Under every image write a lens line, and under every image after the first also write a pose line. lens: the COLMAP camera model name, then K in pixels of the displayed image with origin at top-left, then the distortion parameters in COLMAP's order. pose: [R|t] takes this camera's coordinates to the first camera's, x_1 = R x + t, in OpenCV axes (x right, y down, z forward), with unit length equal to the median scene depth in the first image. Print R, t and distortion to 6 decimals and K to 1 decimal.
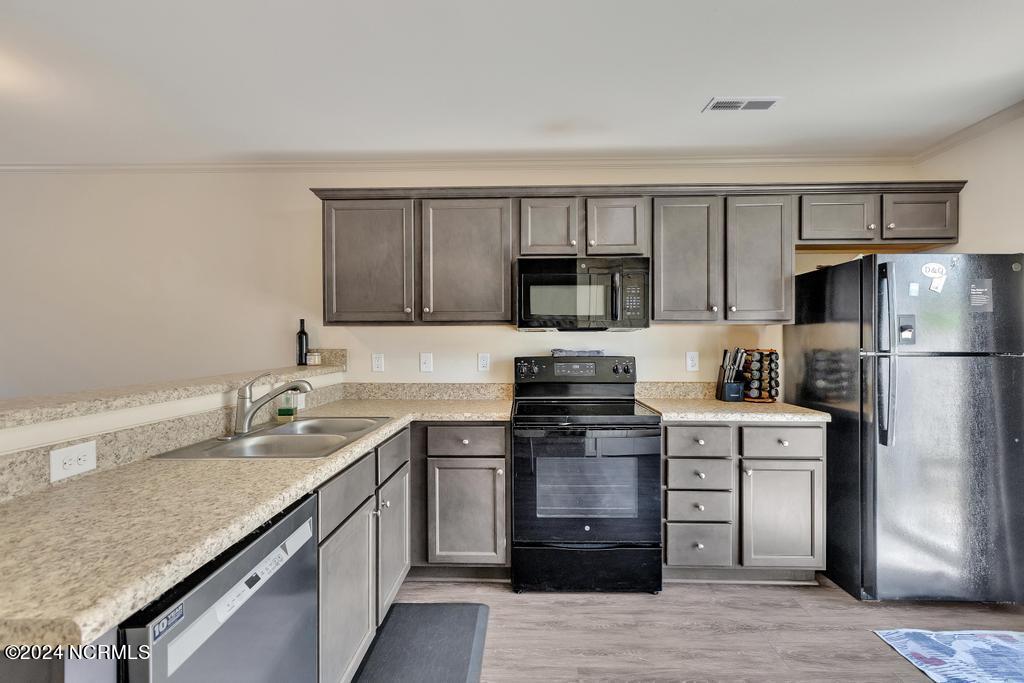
lens RADIAL K [[467.1, 0, 522.2], [0, 467.1, 345.9], [0, 0, 1]] dist [0.009551, -0.002559]
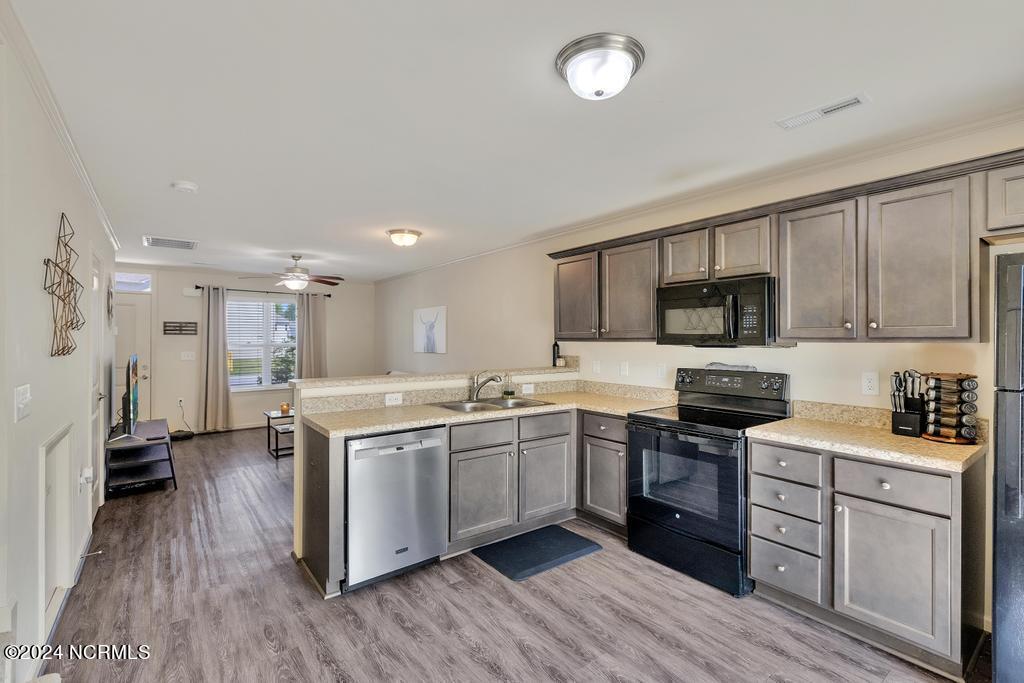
lens RADIAL K [[453.9, 0, 517.0], [0, 453.9, 346.4], [0, 0, 1]] dist [0.001307, -0.001769]
pose [[0.629502, 0.012993, -0.776890, 0.756697], [-0.011101, 0.999909, 0.007728, -0.042472], [0.776919, 0.003760, 0.629589, -0.038579]]
